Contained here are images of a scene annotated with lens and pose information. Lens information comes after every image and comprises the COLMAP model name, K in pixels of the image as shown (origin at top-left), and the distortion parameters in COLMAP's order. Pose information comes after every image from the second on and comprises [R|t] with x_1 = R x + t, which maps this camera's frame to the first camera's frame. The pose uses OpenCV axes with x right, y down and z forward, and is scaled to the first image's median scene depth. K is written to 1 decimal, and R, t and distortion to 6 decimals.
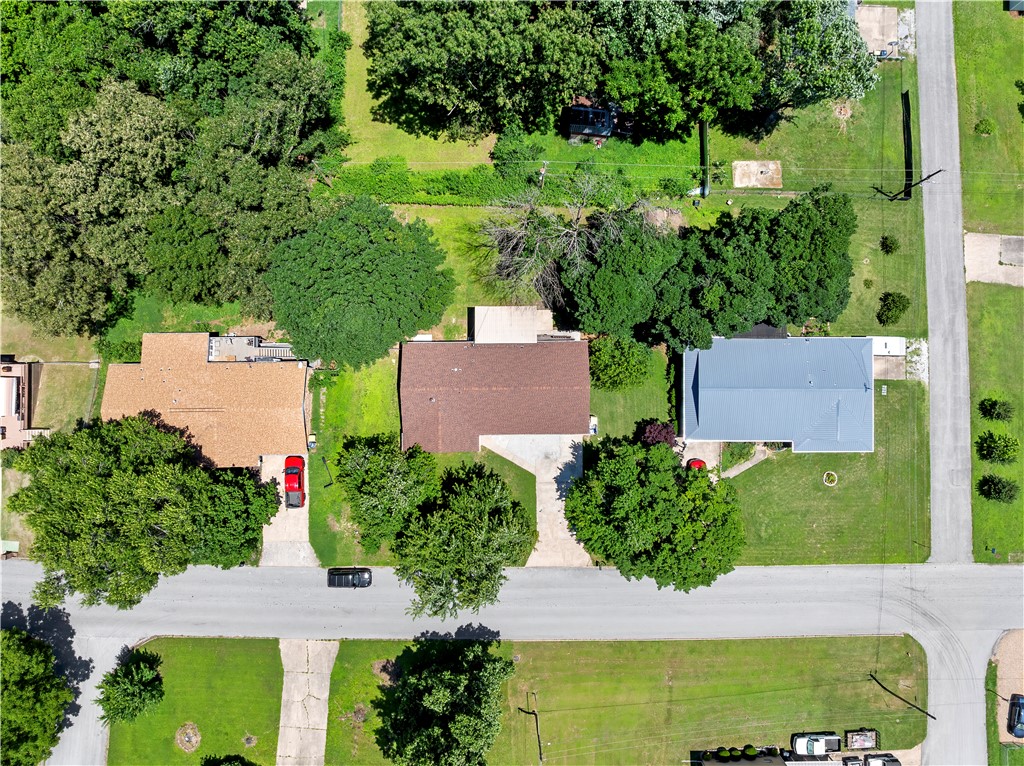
lens RADIAL K [[715.8, 0, 517.7], [0, 715.8, 383.6], [0, 0, 1]] dist [-0.045653, 0.009072]
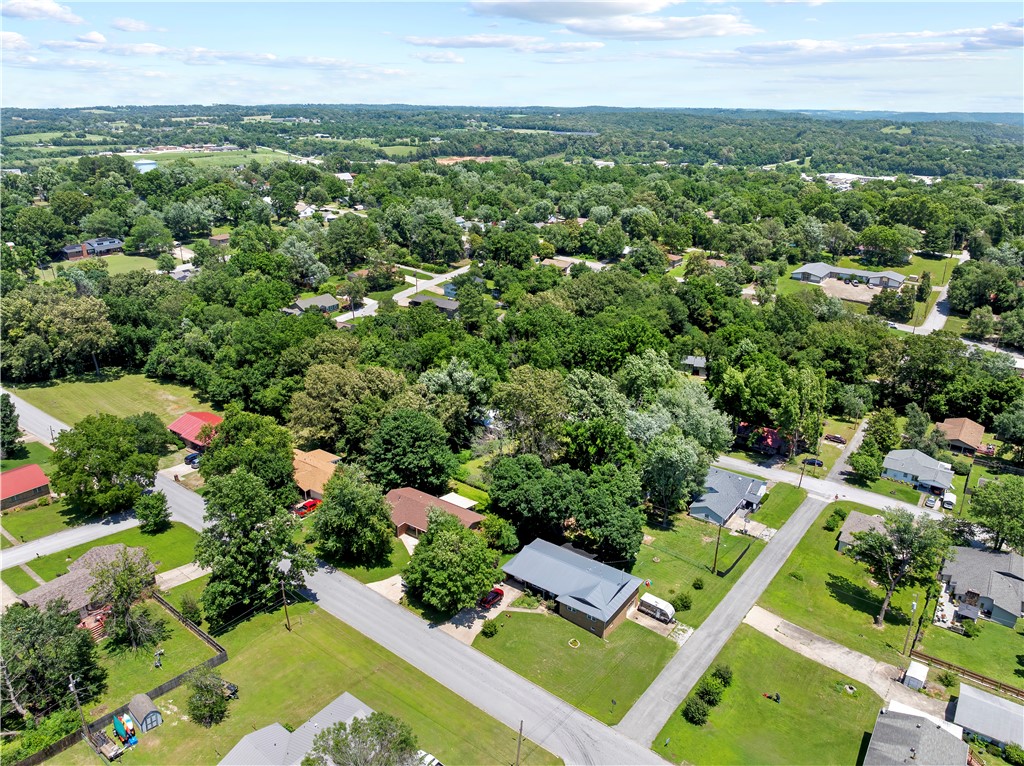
lens RADIAL K [[715.8, 0, 517.7], [0, 715.8, 383.6], [0, 0, 1]] dist [-0.045653, 0.009072]
pose [[0.805310, 0.257218, -0.534149, 0.925674], [-0.592176, 0.305913, -0.745483, 1.021722], [-0.028349, 0.916655, 0.398673, 0.046650]]
